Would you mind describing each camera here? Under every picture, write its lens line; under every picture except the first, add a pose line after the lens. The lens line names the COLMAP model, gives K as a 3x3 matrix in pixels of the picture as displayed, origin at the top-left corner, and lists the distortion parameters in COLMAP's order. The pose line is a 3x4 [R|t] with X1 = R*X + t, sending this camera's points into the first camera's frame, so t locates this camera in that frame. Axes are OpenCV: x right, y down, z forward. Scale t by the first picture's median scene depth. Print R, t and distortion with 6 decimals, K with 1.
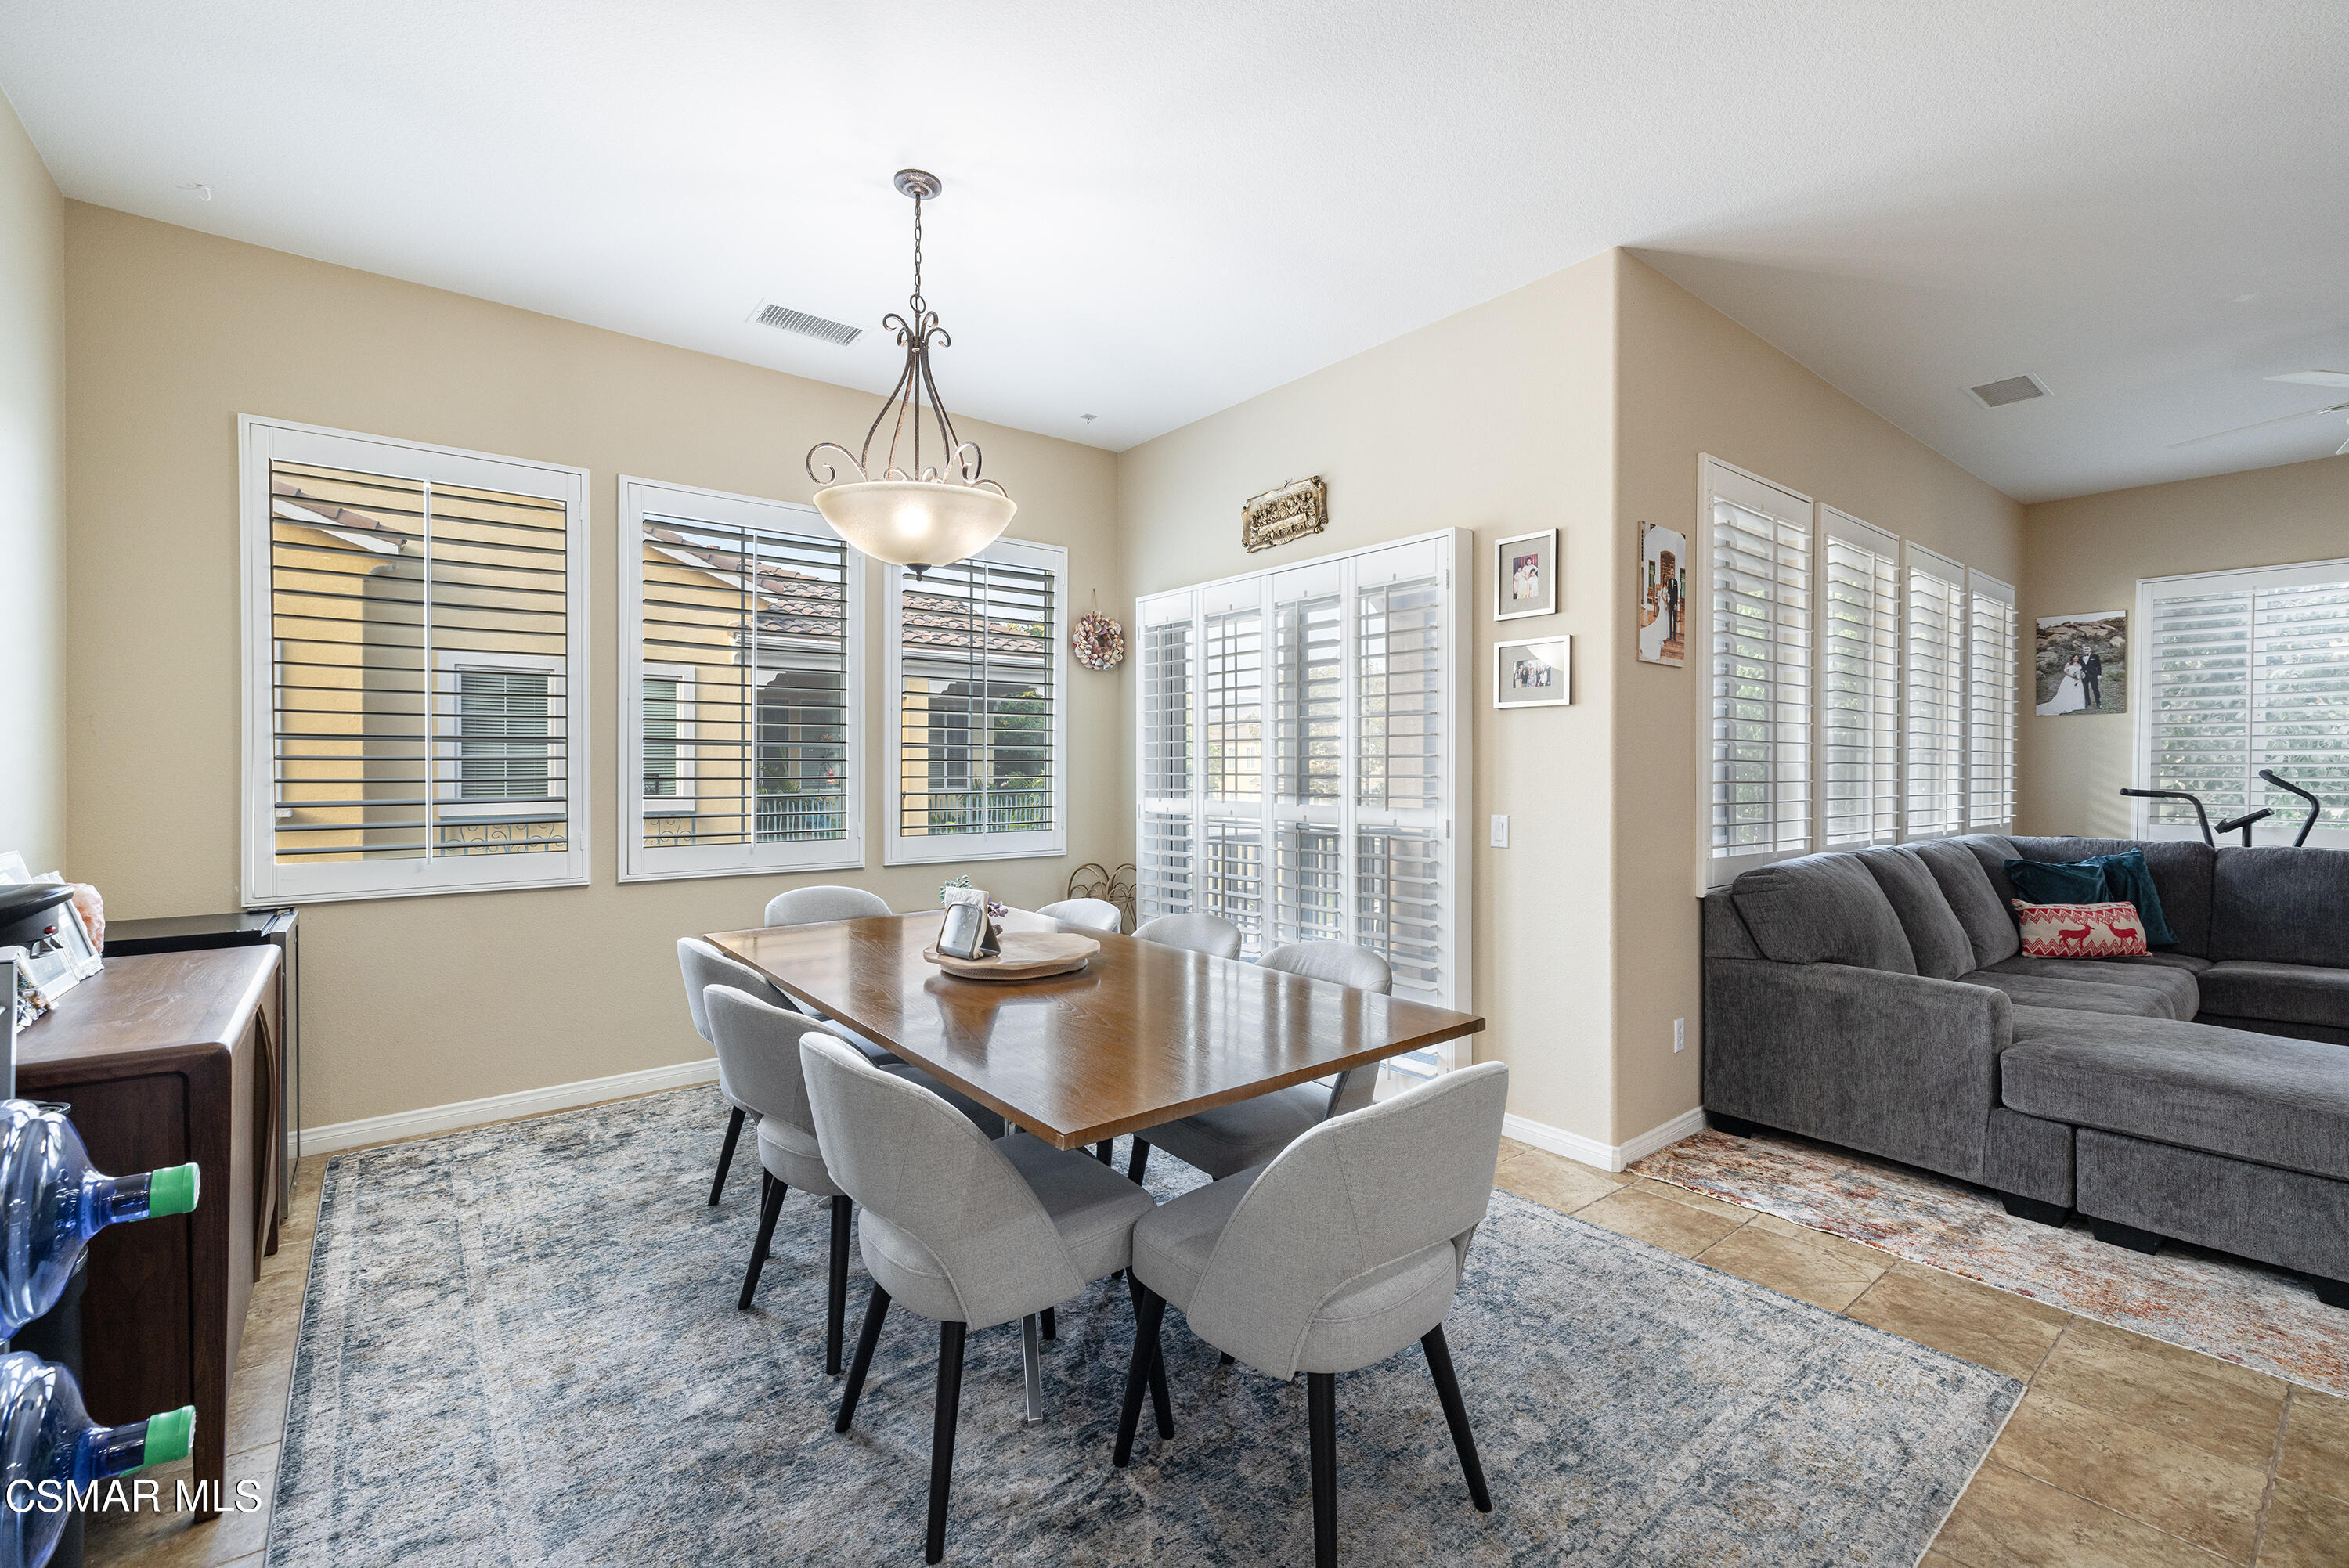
lens RADIAL K [[1009.7, 0, 1187.4], [0, 1009.7, 778.3], [0, 0, 1]] dist [-0.001064, 0.000282]
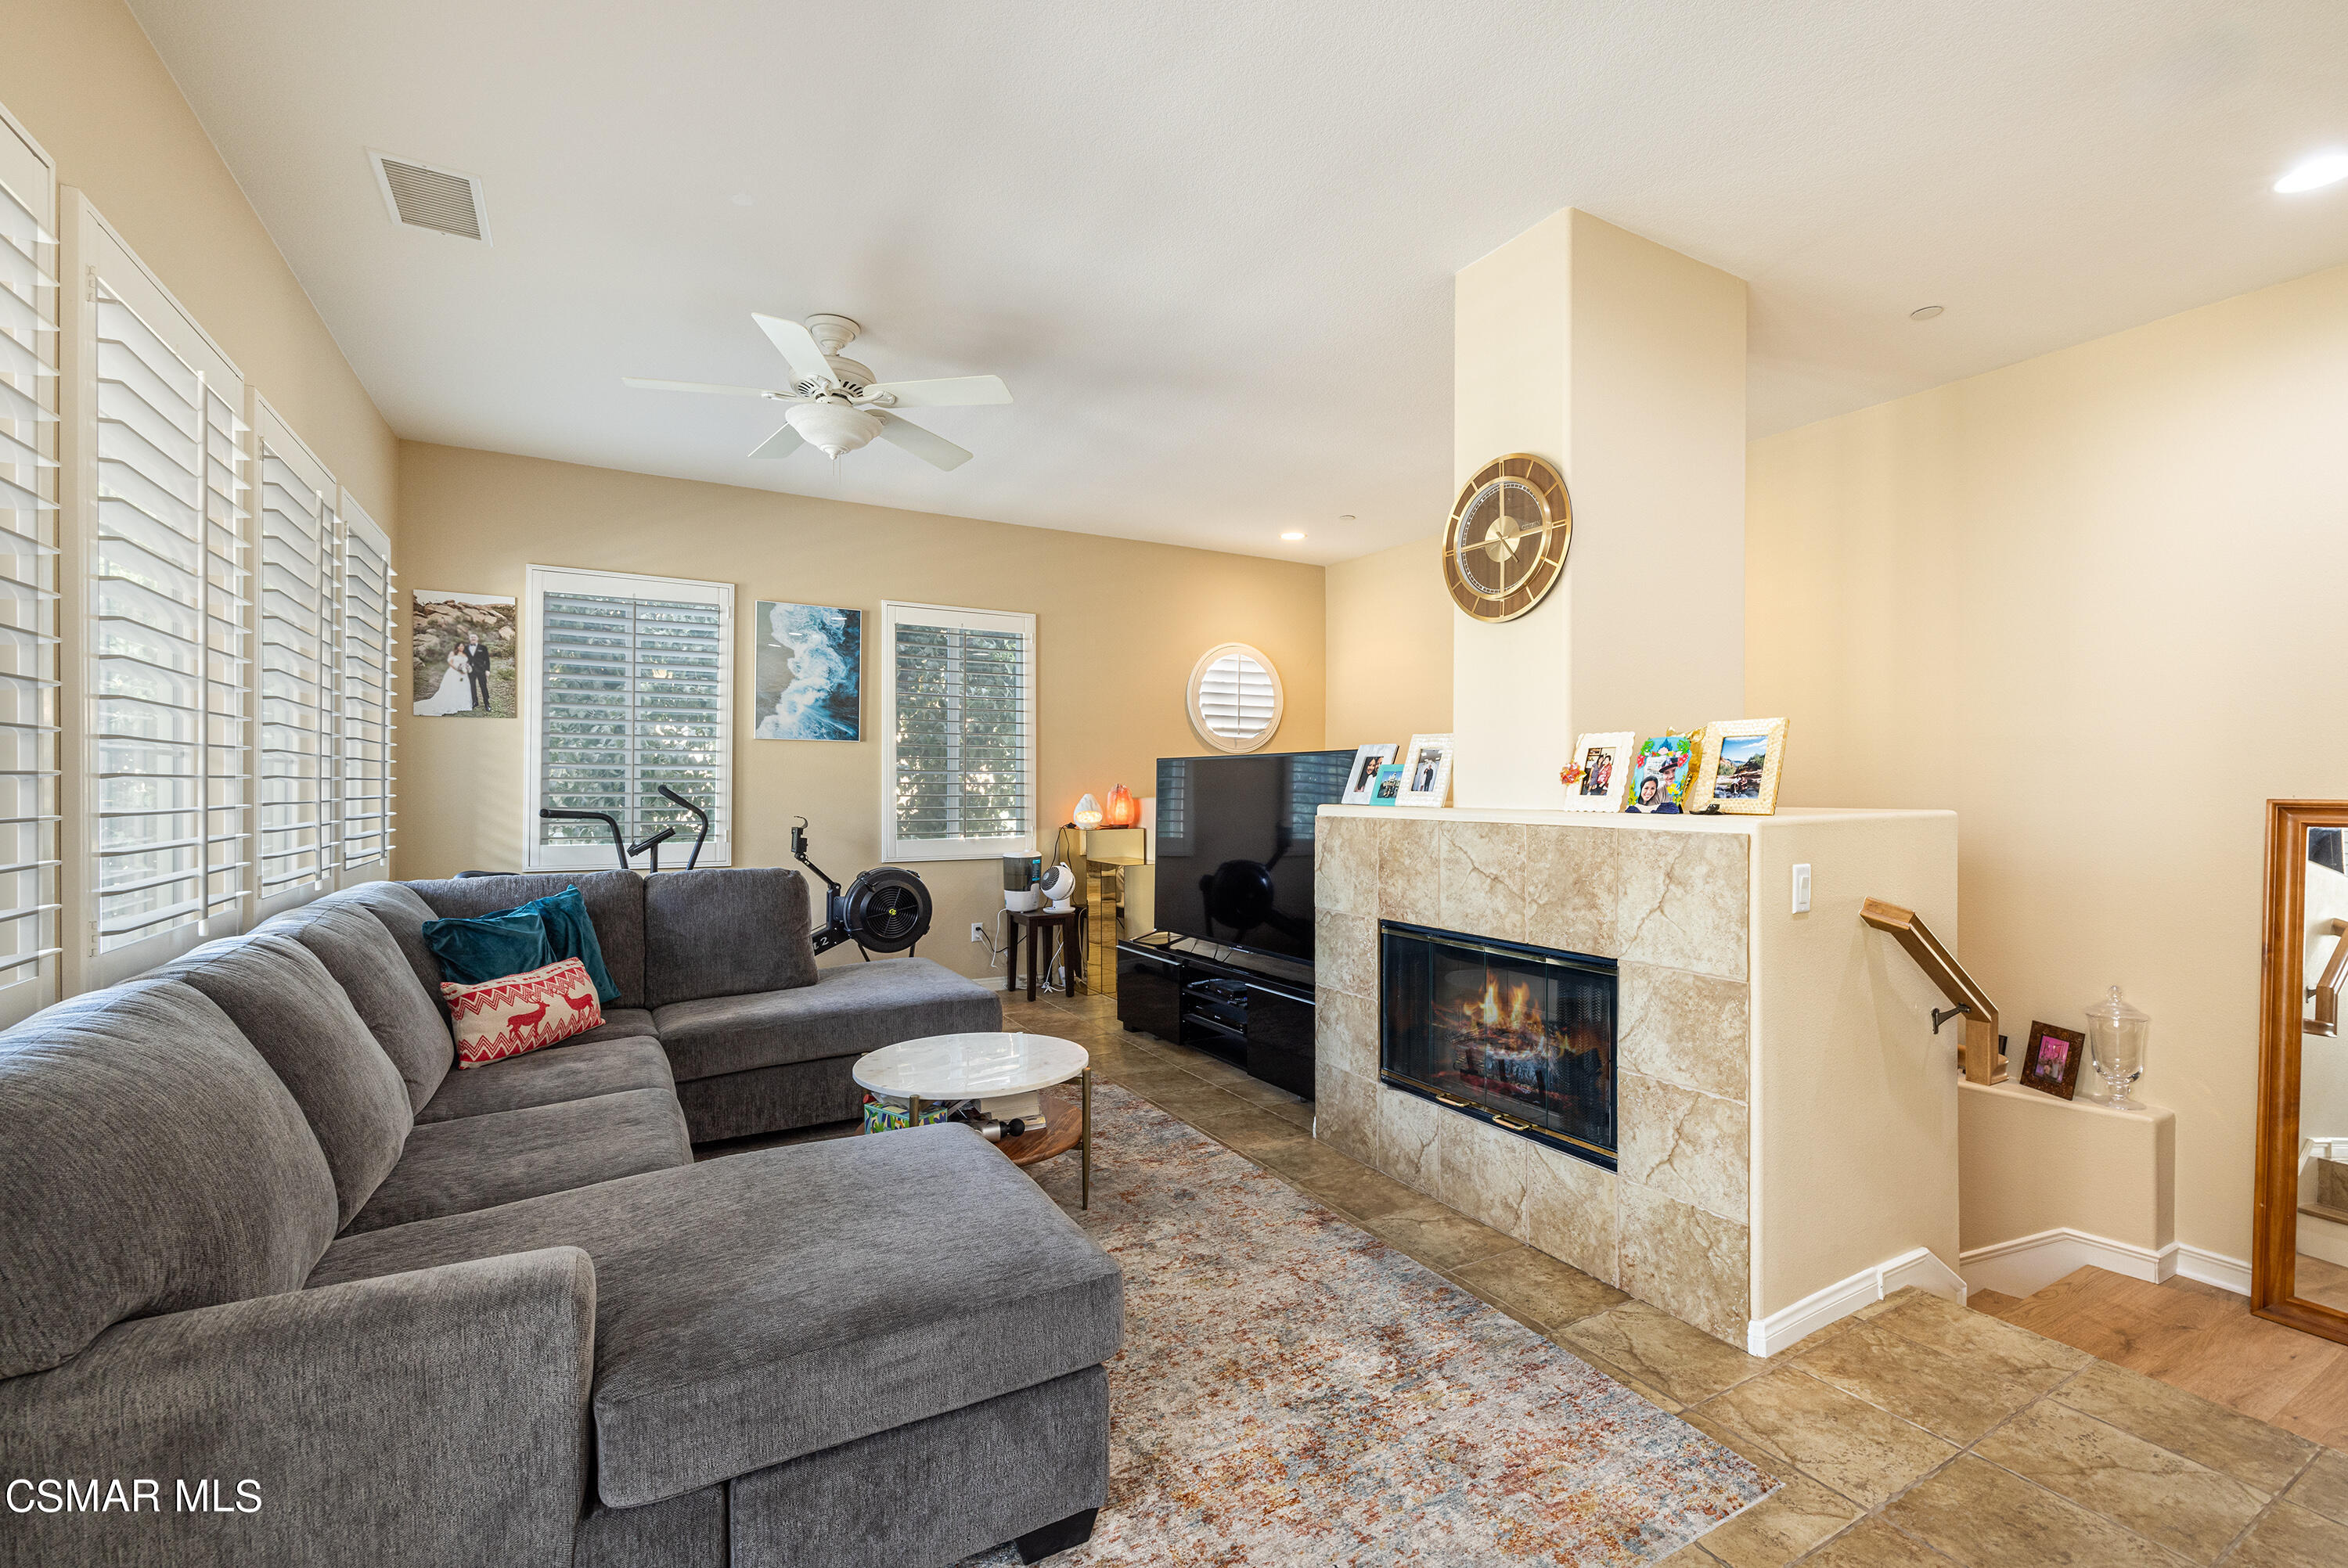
lens RADIAL K [[1009.3, 0, 1187.6], [0, 1009.3, 790.3], [0, 0, 1]] dist [-0.001064, 0.000282]
pose [[0.161761, -0.006683, 0.986807, 0.178193], [0.005912, 0.999966, 0.005803, -0.005666], [-0.986812, 0.004895, 0.161795, 0.298160]]
